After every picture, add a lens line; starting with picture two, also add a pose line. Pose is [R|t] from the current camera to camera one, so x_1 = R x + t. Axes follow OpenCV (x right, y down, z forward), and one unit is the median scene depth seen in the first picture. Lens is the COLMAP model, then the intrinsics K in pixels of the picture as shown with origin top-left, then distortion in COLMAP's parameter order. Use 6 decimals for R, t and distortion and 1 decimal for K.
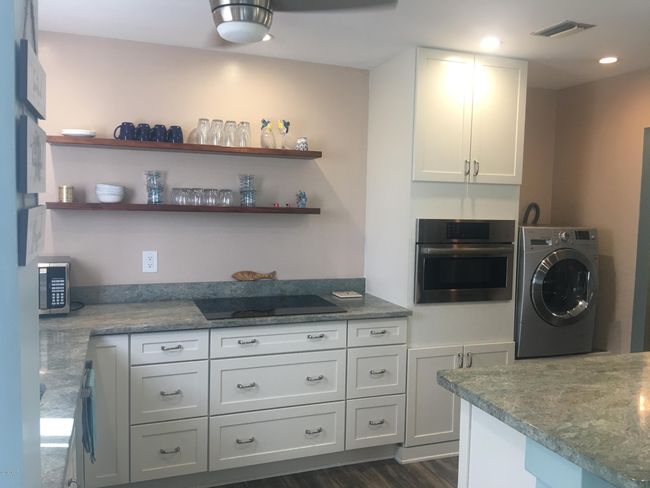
lens RADIAL K [[551.6, 0, 321.3], [0, 551.6, 243.2], [0, 0, 1]] dist [0.047626, -0.040158]
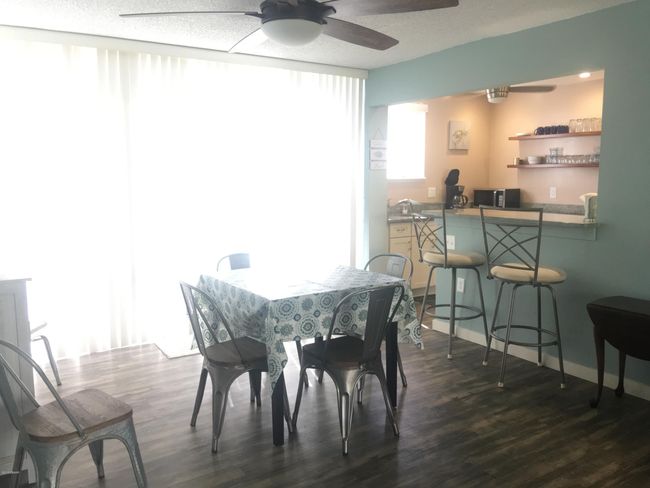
lens RADIAL K [[544.3, 0, 325.7], [0, 544.3, 244.5], [0, 0, 1]] dist [0.024288, 0.000754]
pose [[0.245036, 0.099446, -0.964400, 1.683813], [-0.065446, 0.994153, 0.085885, 0.121380], [0.967303, 0.042071, 0.250112, -0.358760]]
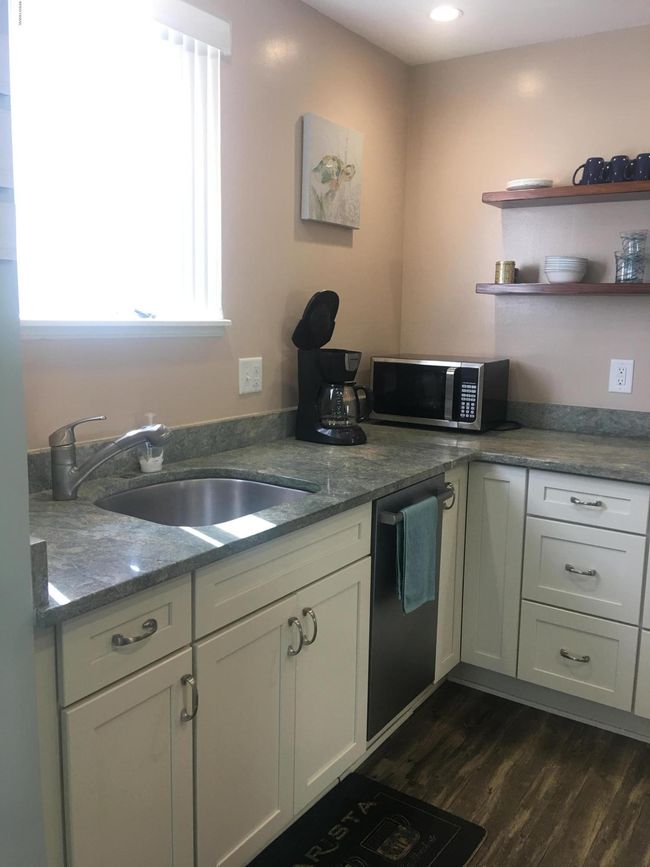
lens RADIAL K [[735.8, 0, 322.8], [0, 735.8, 431.2], [0, 0, 1]] dist [0.047626, -0.040158]
pose [[0.587526, 0.123942, -0.799657, 0.218377], [-0.070774, 0.992284, 0.101798, 0.039407], [0.806104, -0.003214, 0.591765, 0.236556]]
